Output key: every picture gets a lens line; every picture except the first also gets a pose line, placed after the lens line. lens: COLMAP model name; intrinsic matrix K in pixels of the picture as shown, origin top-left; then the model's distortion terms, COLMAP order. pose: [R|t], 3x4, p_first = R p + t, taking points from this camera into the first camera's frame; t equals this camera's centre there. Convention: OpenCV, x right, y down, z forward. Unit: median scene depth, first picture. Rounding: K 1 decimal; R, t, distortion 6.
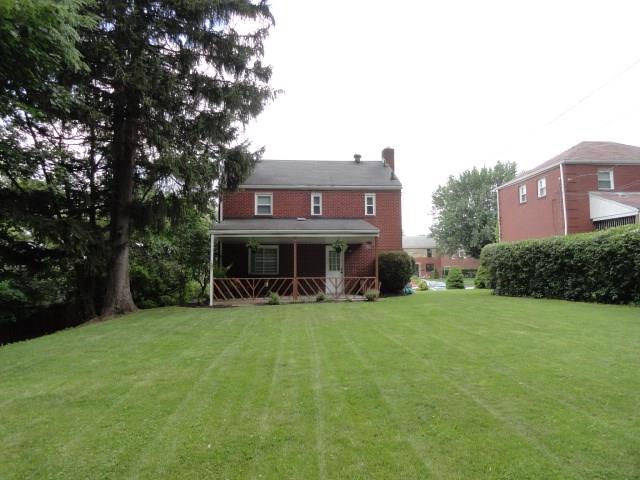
lens RADIAL K [[440.6, 0, 318.8], [0, 440.6, 240.4], [0, 0, 1]] dist [-0.000052, 0.003790]
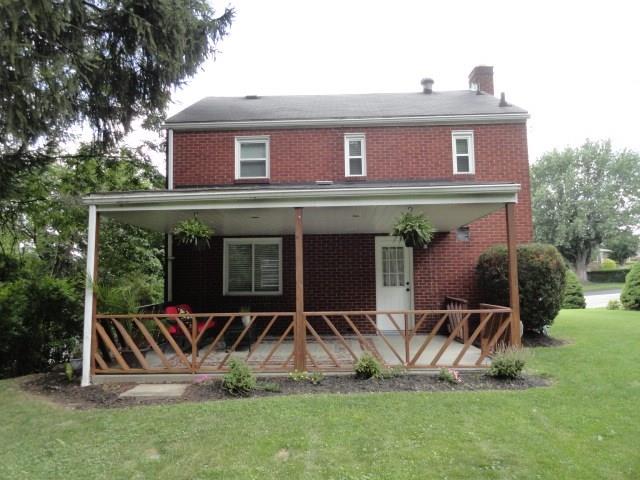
lens RADIAL K [[440.6, 0, 318.8], [0, 440.6, 240.4], [0, 0, 1]] dist [-0.000052, 0.003790]
pose [[0.994822, -0.017763, -0.100067, 0.002278], [0.016518, 0.999776, -0.013257, 0.021691], [0.100280, 0.011536, 0.994892, 0.494994]]
